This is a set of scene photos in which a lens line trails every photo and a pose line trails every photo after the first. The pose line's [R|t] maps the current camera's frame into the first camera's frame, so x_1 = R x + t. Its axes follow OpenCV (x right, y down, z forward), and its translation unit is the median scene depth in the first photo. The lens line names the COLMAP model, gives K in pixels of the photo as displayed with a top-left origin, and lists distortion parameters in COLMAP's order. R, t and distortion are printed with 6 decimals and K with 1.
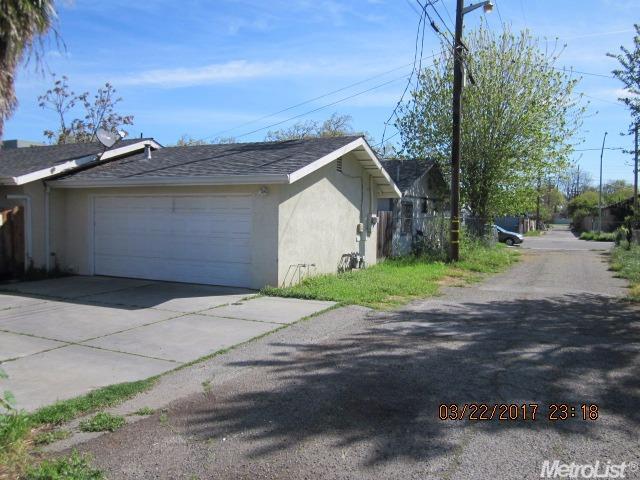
lens RADIAL K [[520.5, 0, 320.0], [0, 520.5, 240.0], [0, 0, 1]] dist [-0.034106, 0.002702]
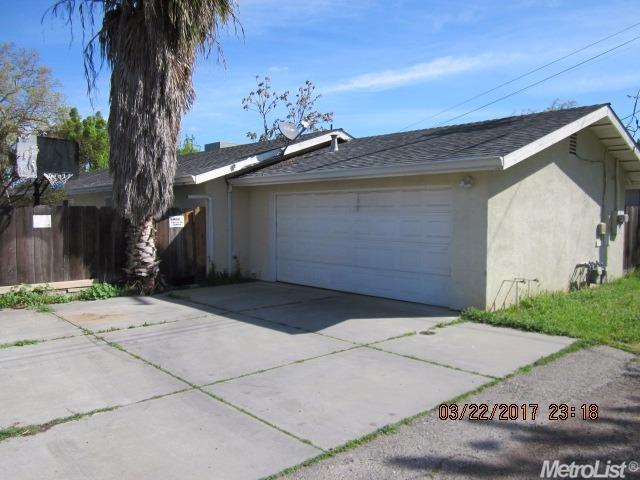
lens RADIAL K [[520.5, 0, 320.0], [0, 520.5, 240.0], [0, 0, 1]] dist [-0.034106, 0.002702]
pose [[0.921798, 0.007898, -0.387590, -0.010836], [-0.007169, 0.999969, 0.003329, -0.008805], [0.387604, -0.000290, 0.921826, 0.193932]]
